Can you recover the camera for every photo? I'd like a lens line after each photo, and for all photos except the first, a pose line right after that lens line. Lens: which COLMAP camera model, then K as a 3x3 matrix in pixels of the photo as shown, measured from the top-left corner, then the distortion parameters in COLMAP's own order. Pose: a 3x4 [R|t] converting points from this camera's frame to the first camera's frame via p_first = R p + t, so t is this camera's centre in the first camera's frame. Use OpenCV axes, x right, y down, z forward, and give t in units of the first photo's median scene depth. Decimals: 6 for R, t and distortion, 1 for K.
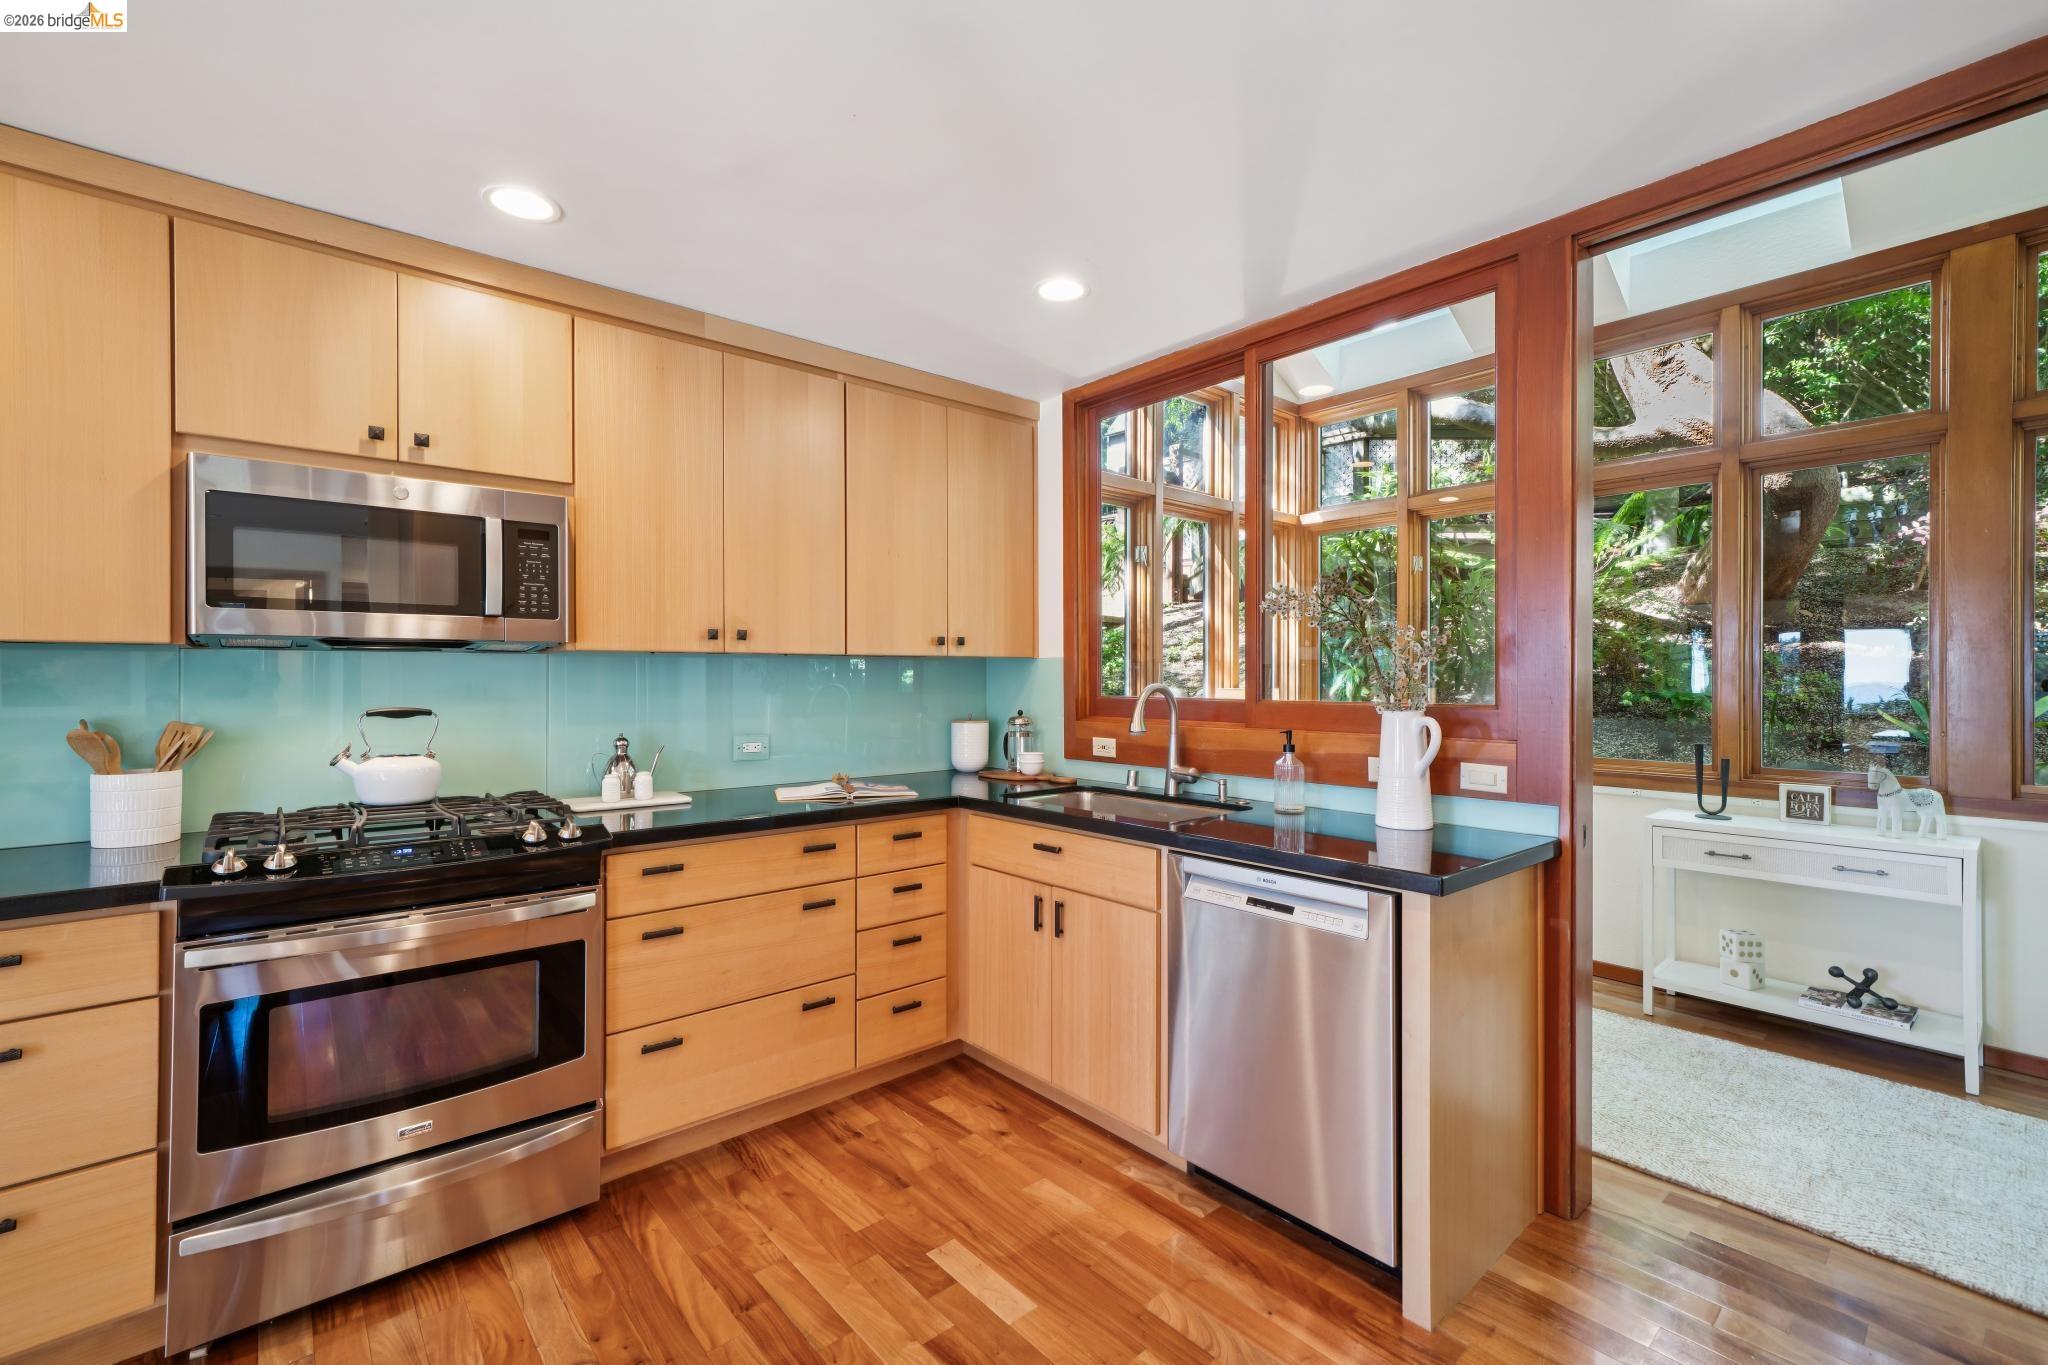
lens RADIAL K [[873.2, 0, 1007.2], [0, 873.2, 682.8], [0, 0, 1]] dist [0.005460, 0.001287]
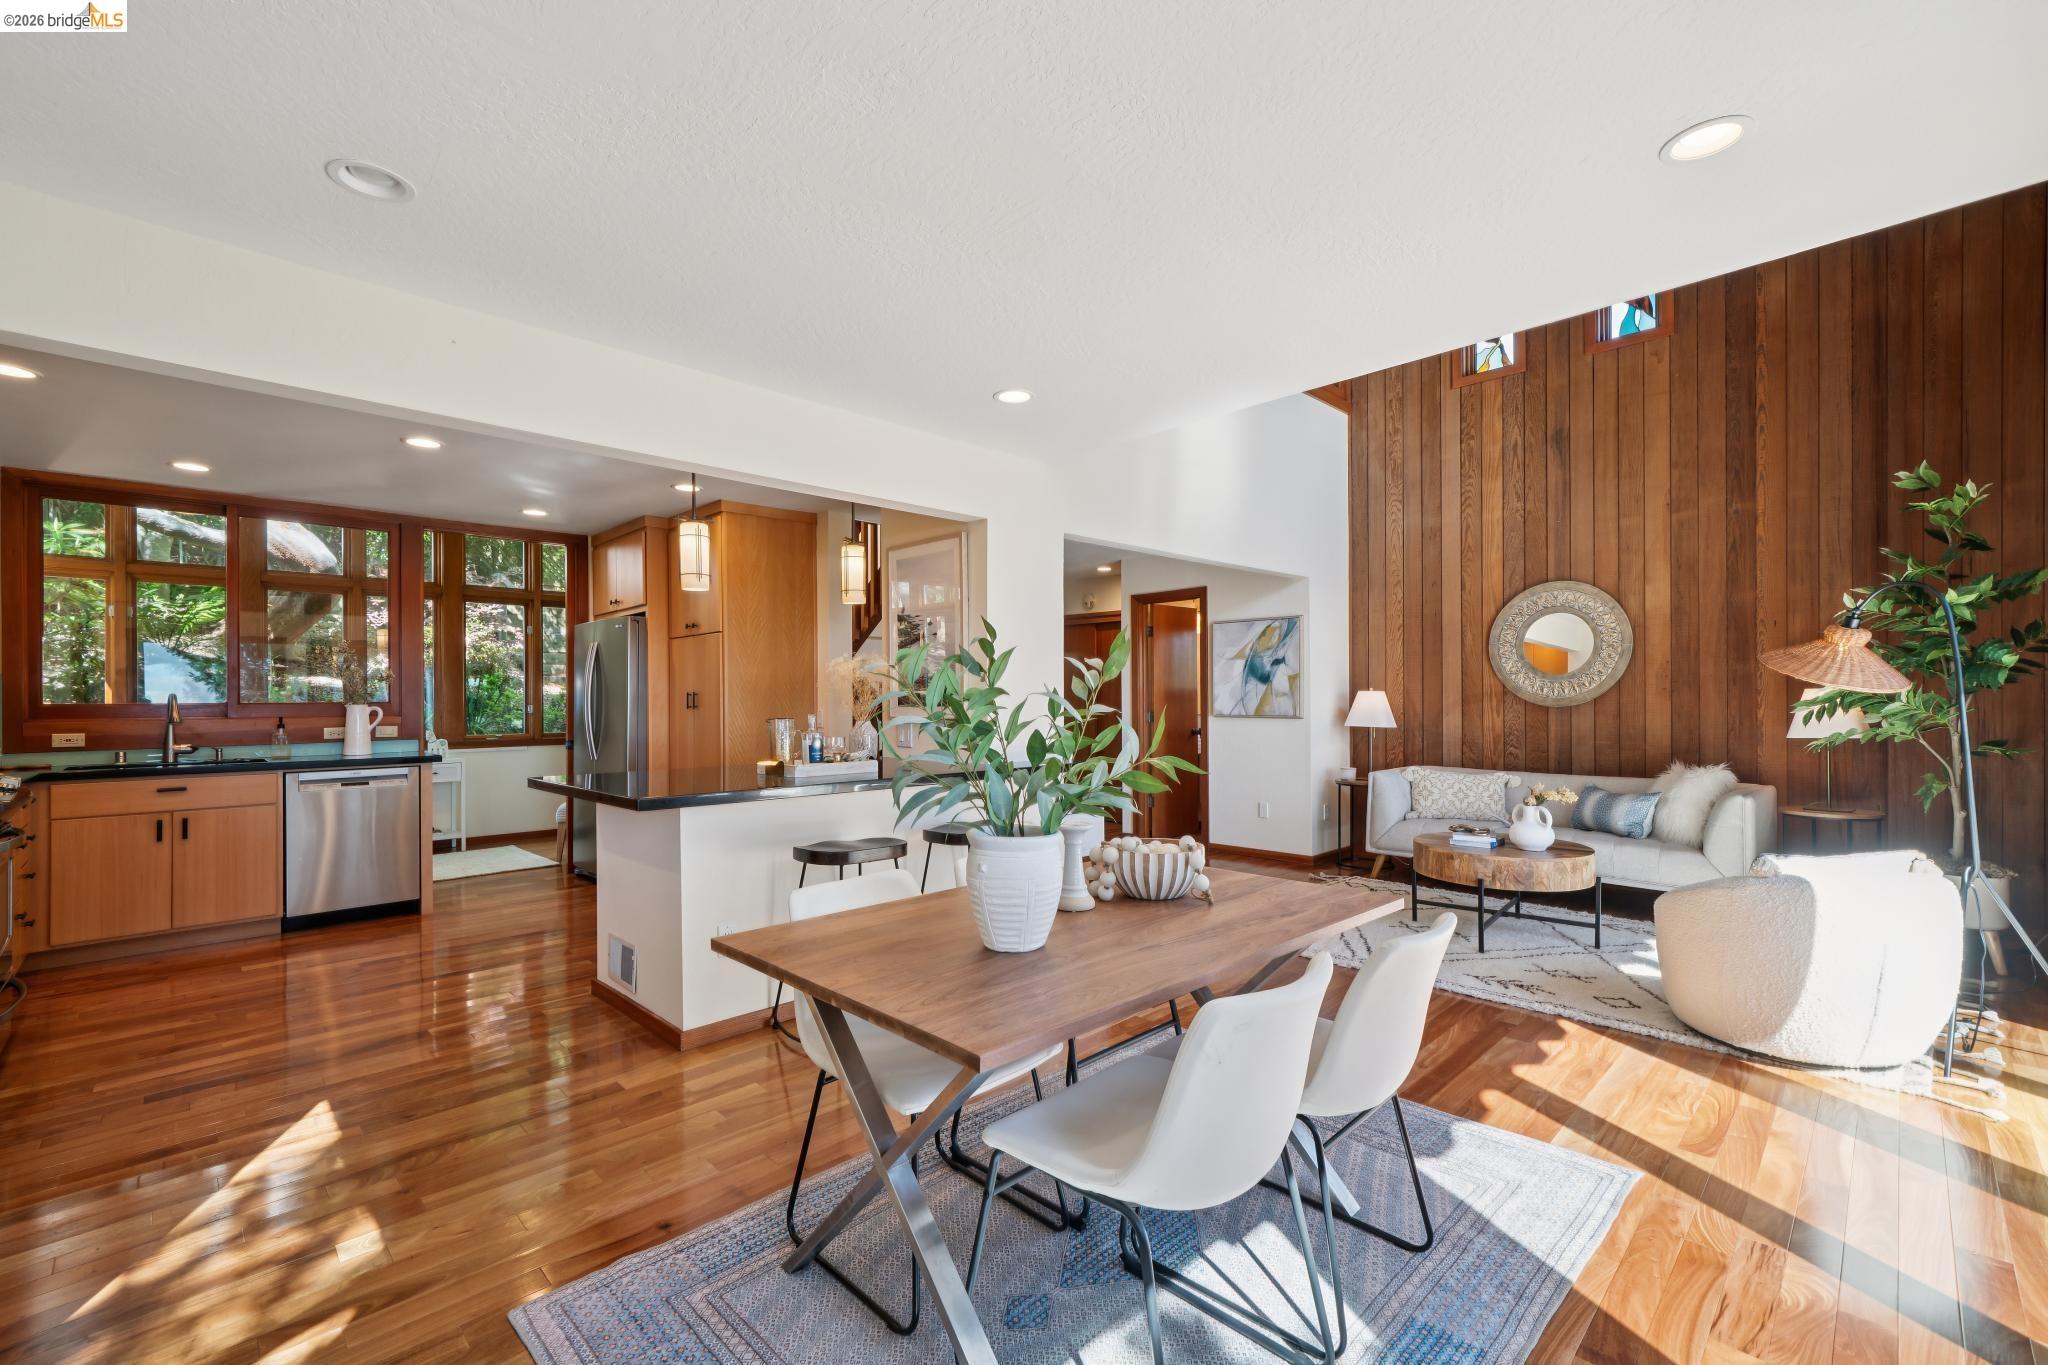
lens RADIAL K [[873.2, 0, 1016.9], [0, 873.2, 696.9], [0, 0, 1]] dist [0.005460, 0.001287]
pose [[-0.067831, 0.006509, 0.997676, -1.547608], [0.013998, 0.999886, -0.005572, 0.038050], [-0.997599, 0.013588, -0.067914, -0.452265]]
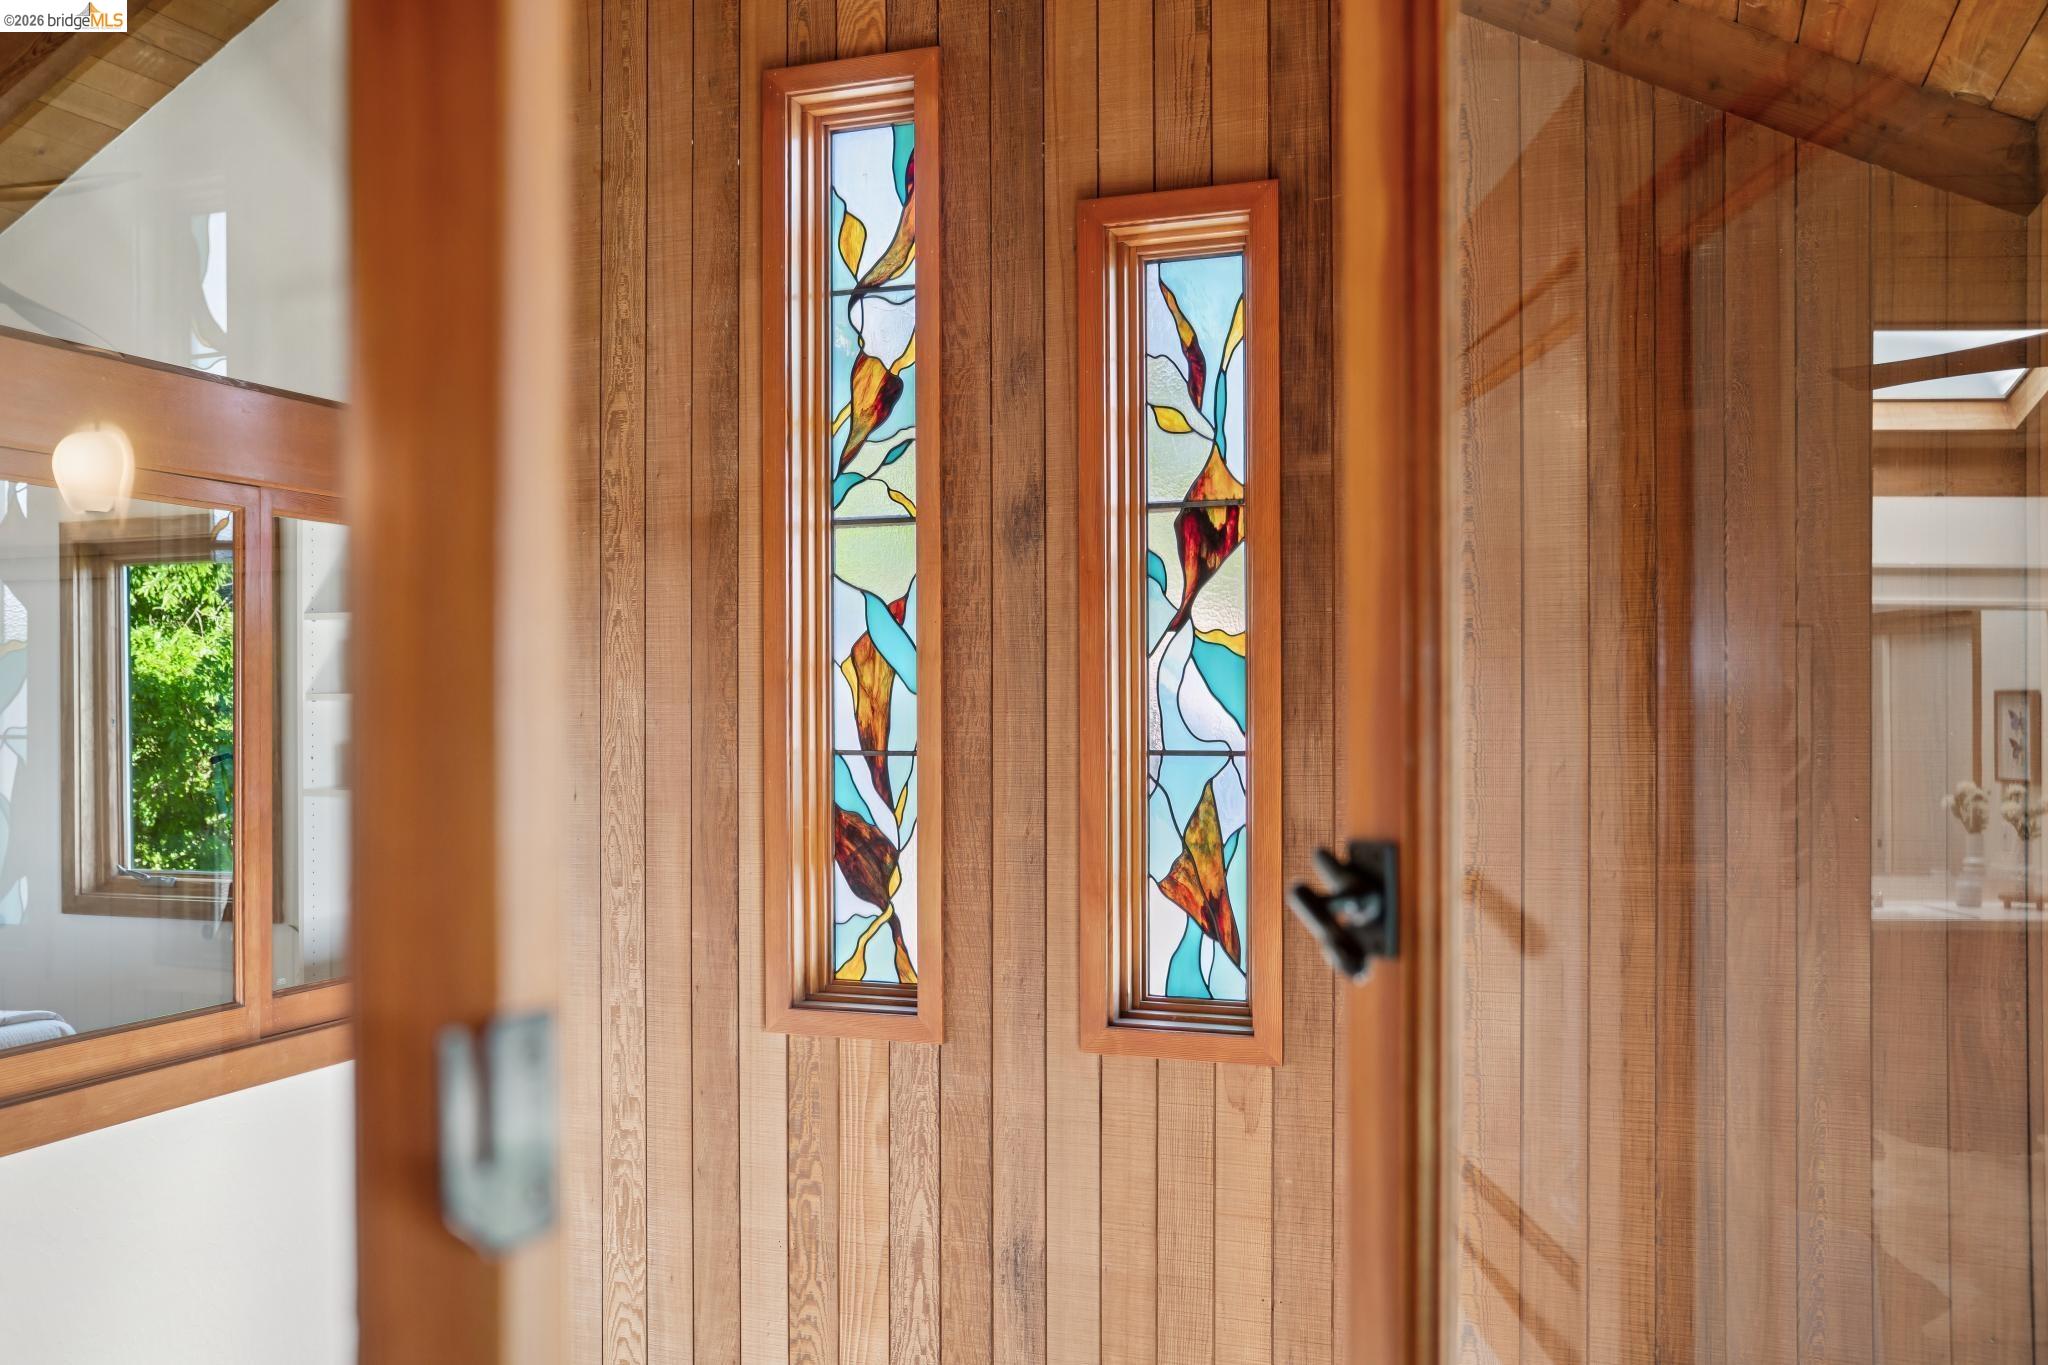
lens RADIAL K [[1784.4, 0, 1013.3], [0, 1784.4, 686.6], [0, 0, 1]] dist [-0.061159, 0.013106]
pose [[-0.472519, 0.007113, 0.881292, -0.894777], [0.012342, 0.999923, -0.001454, -0.994228], [-0.881234, 0.010190, -0.472571, -1.154048]]
